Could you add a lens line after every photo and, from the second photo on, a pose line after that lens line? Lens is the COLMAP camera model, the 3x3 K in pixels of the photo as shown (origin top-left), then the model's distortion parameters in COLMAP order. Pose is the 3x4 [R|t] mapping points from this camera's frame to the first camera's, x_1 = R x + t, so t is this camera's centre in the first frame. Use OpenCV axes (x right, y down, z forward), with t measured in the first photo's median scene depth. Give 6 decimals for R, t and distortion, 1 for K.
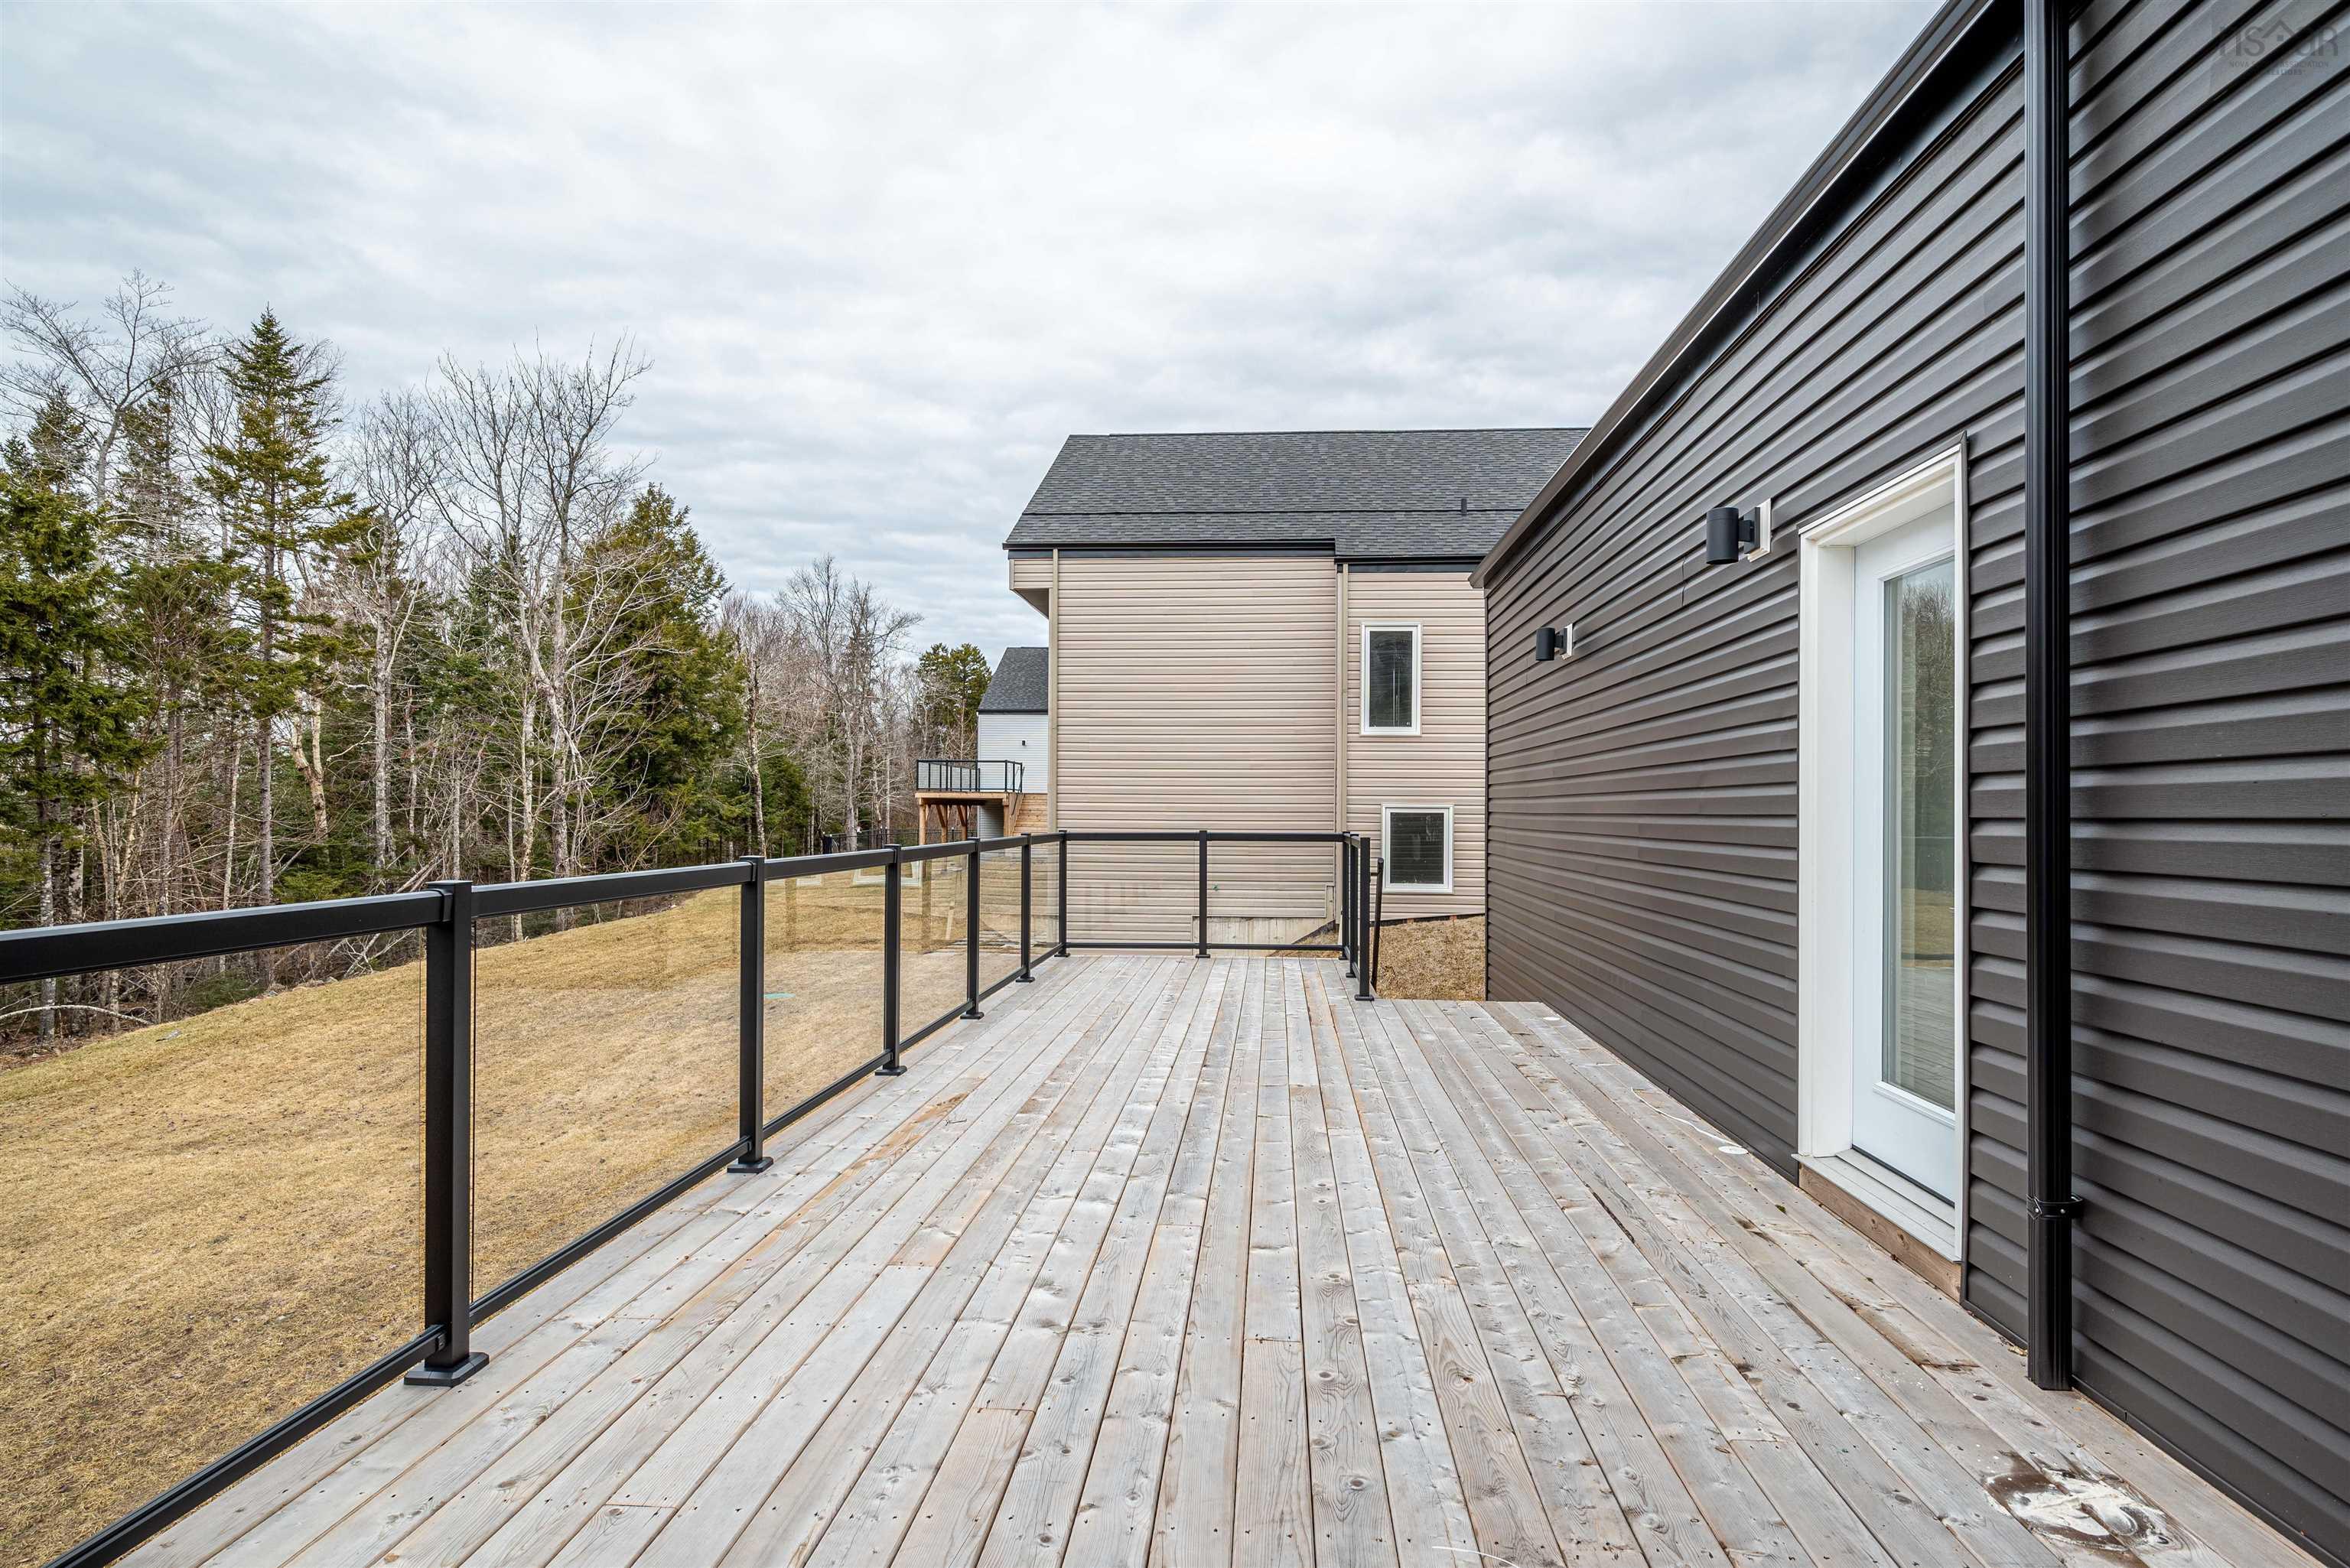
lens RADIAL K [[1274.0, 0, 1182.6], [0, 1274.0, 797.8], [0, 0, 1]] dist [-0.000314, -0.000160]
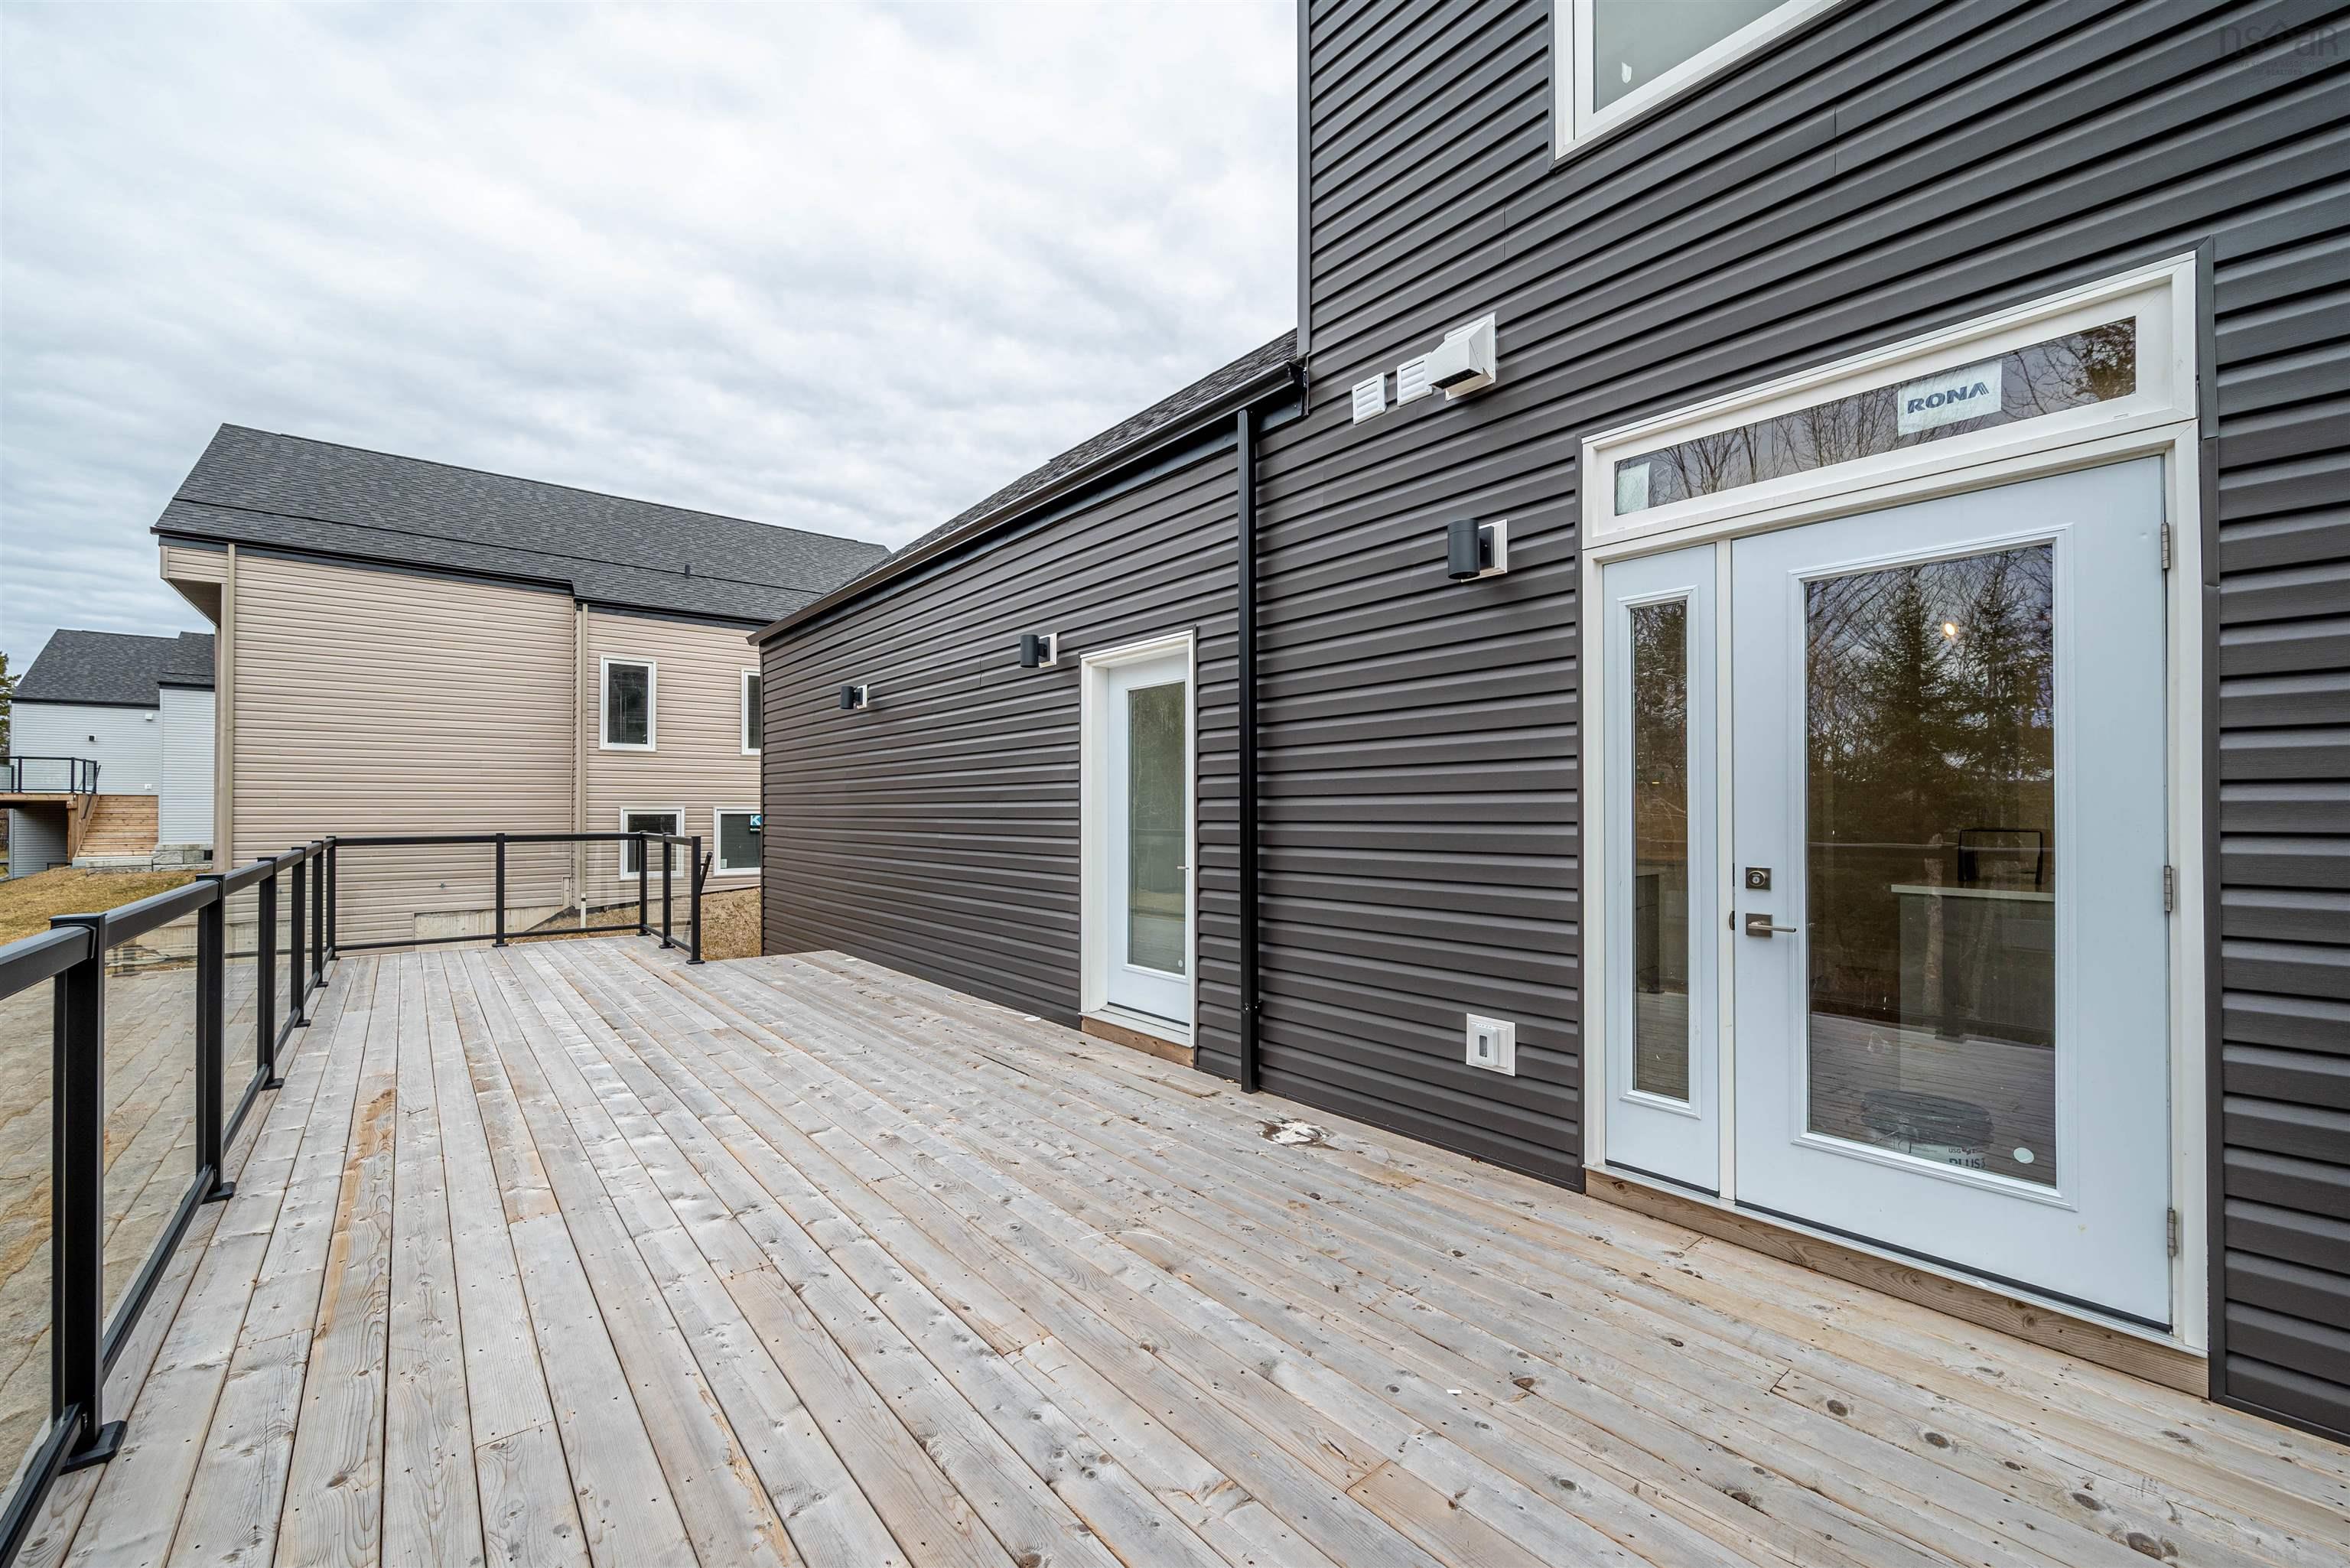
lens RADIAL K [[944.9, 0, 1165.9], [0, 944.9, 790.3], [0, 0, 1]] dist [0.000032, -0.000069]
pose [[0.723078, 0.007686, 0.690724, -0.081097], [-0.001532, 0.999953, -0.009523, -0.003079], [-0.690765, 0.005828, 0.723056, -0.004769]]
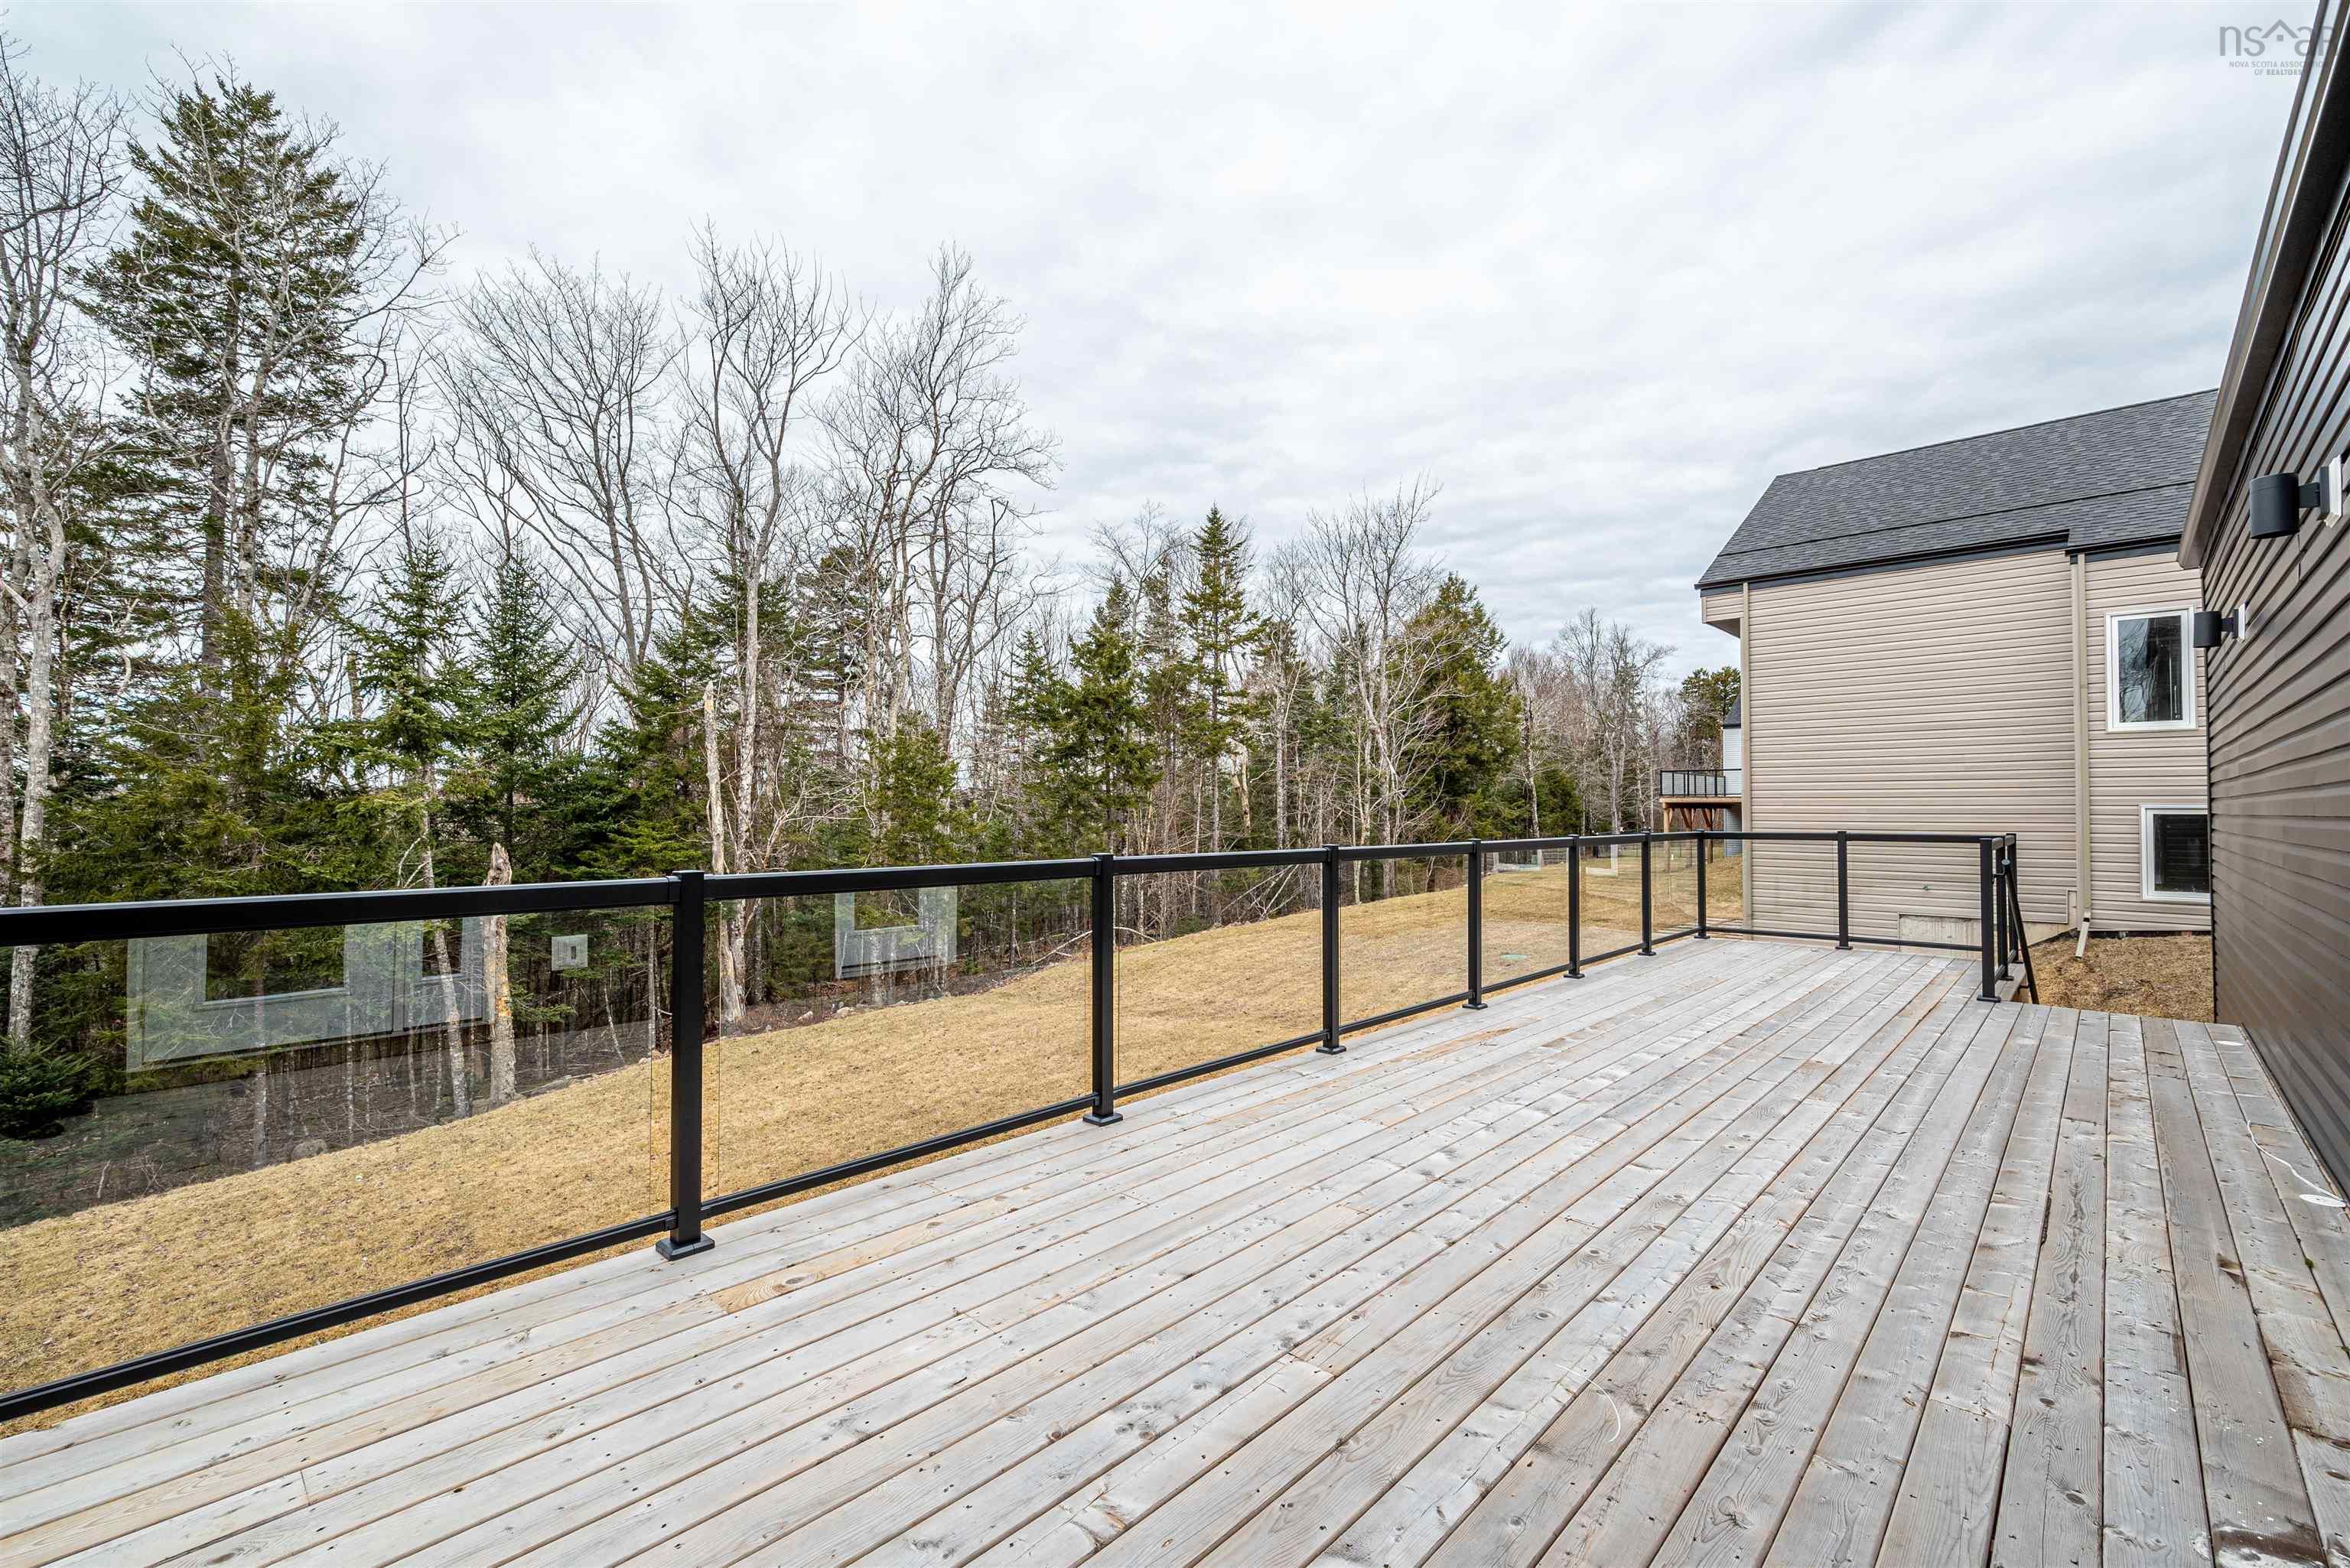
lens RADIAL K [[1000.1, 0, 1175.0], [0, 1000.1, 784.0], [0, 0, 1]] dist [0.000010, 0.000237]
pose [[0.770319, -0.021796, -0.637286, 0.073200], [0.009245, 0.999692, -0.023016, -0.000081], [0.637592, 0.011838, 0.770284, -0.009077]]
